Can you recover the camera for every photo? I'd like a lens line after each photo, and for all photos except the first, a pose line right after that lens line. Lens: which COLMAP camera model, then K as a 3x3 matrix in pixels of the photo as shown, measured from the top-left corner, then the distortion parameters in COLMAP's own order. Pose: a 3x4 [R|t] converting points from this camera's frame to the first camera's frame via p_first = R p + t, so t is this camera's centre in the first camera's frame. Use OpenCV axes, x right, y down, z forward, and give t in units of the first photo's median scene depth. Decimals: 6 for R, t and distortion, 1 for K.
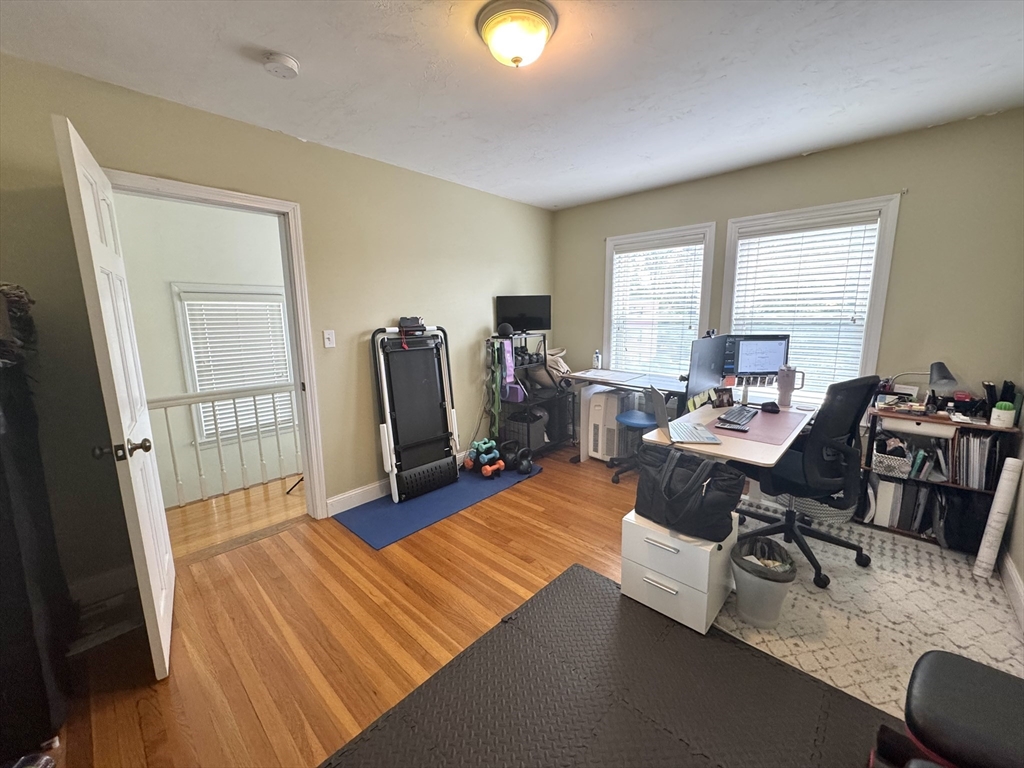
lens RADIAL K [[408.1, 0, 511.2], [0, 408.1, 380.9], [0, 0, 1]] dist [-0.001474, -0.000040]
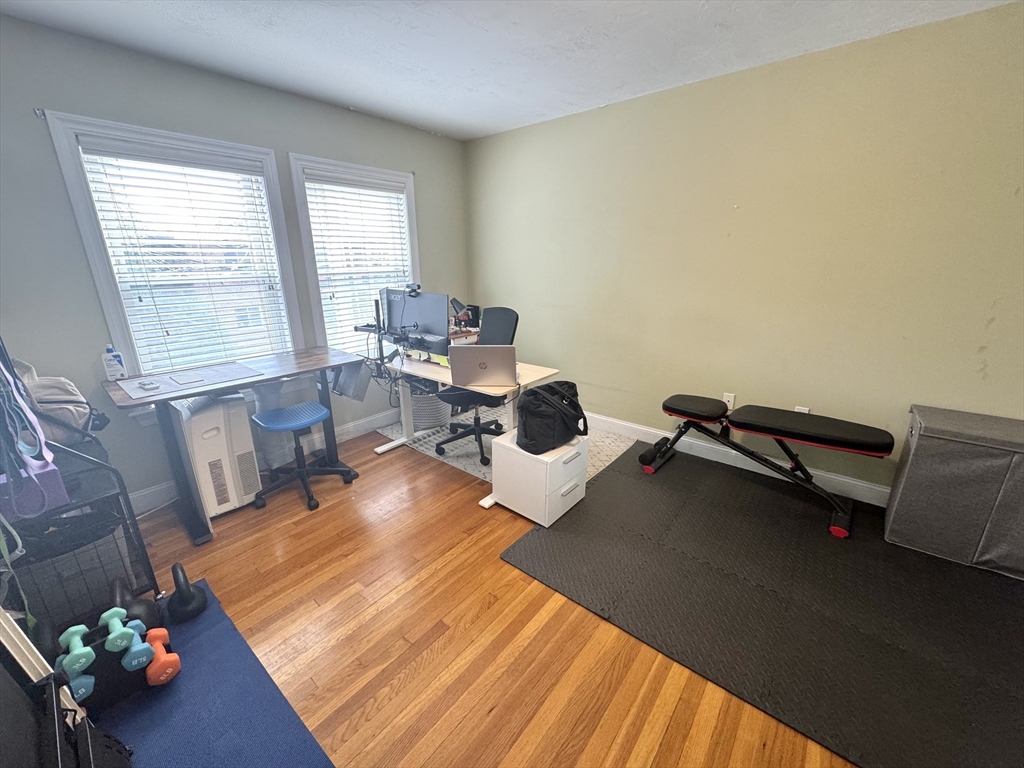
lens RADIAL K [[408.1, 0, 508.4], [0, 408.1, 385.3], [0, 0, 1]] dist [-0.001474, -0.000040]
pose [[-0.054106, -0.281787, 0.957950, -0.485322], [0.179166, 0.941046, 0.286934, -0.125853], [-0.982330, 0.187157, -0.000430, 0.755740]]
